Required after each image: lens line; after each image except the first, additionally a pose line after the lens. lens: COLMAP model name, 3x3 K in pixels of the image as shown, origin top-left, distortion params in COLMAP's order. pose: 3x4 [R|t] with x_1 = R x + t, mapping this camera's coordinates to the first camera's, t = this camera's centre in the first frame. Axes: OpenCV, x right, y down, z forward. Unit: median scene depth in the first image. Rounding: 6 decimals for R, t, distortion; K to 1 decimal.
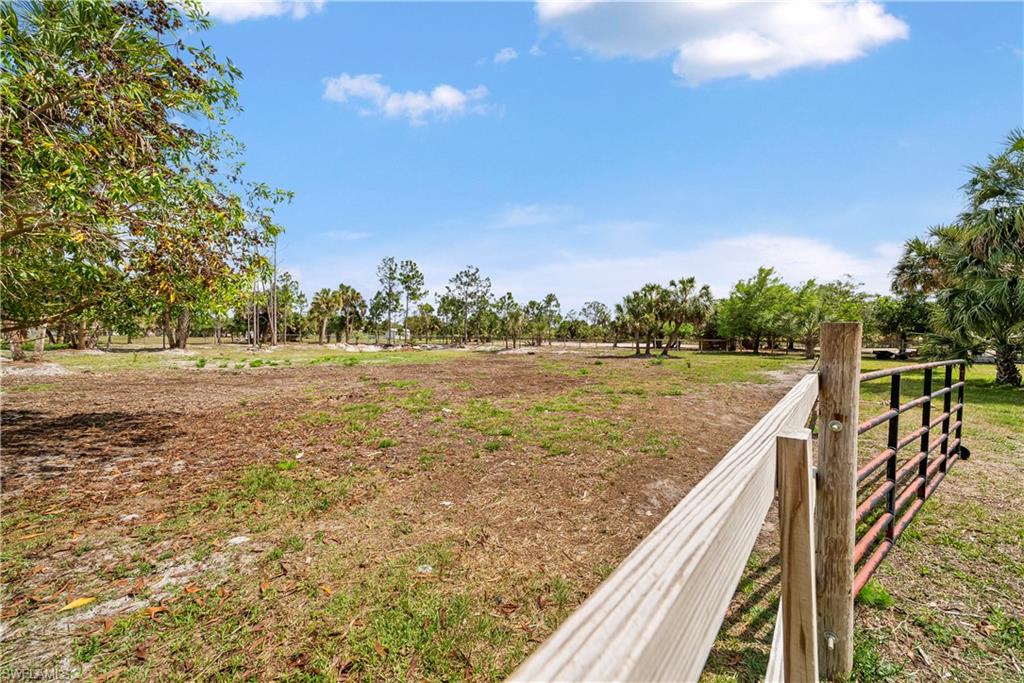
lens RADIAL K [[349.5, 0, 513.4], [0, 349.5, 341.4], [0, 0, 1]] dist [-0.001094, -0.000021]
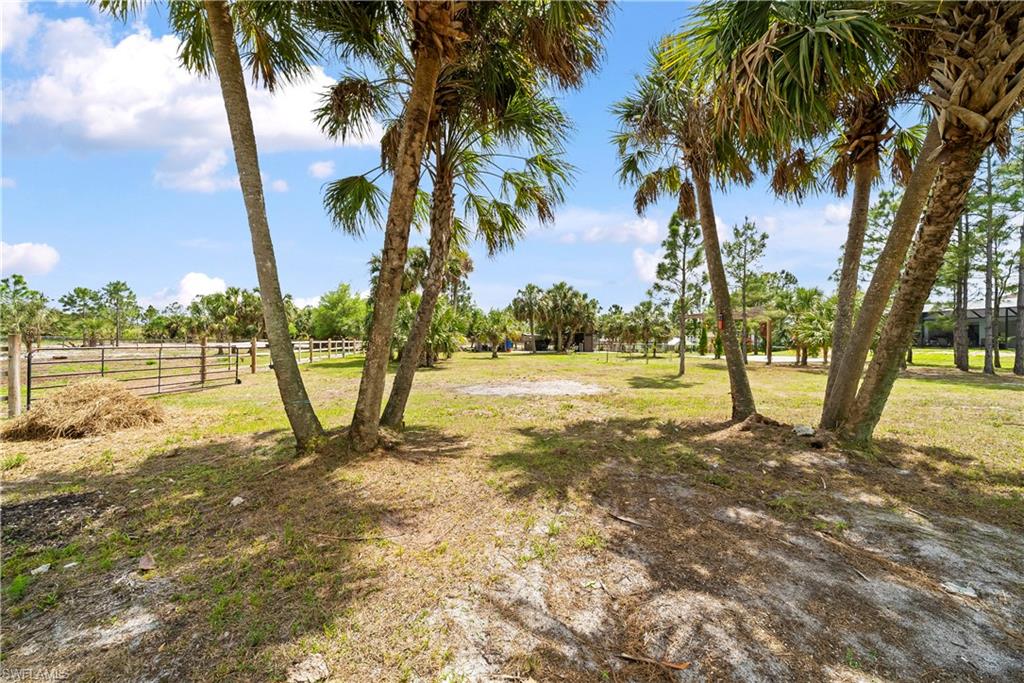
lens RADIAL K [[349.5, 0, 509.4], [0, 349.5, 346.1], [0, 0, 1]] dist [-0.001094, -0.000021]
pose [[0.621984, -0.019812, 0.782779, 0.045963], [0.008758, 0.999793, 0.018345, 0.000859], [-0.782981, -0.004555, 0.622029, -0.197987]]
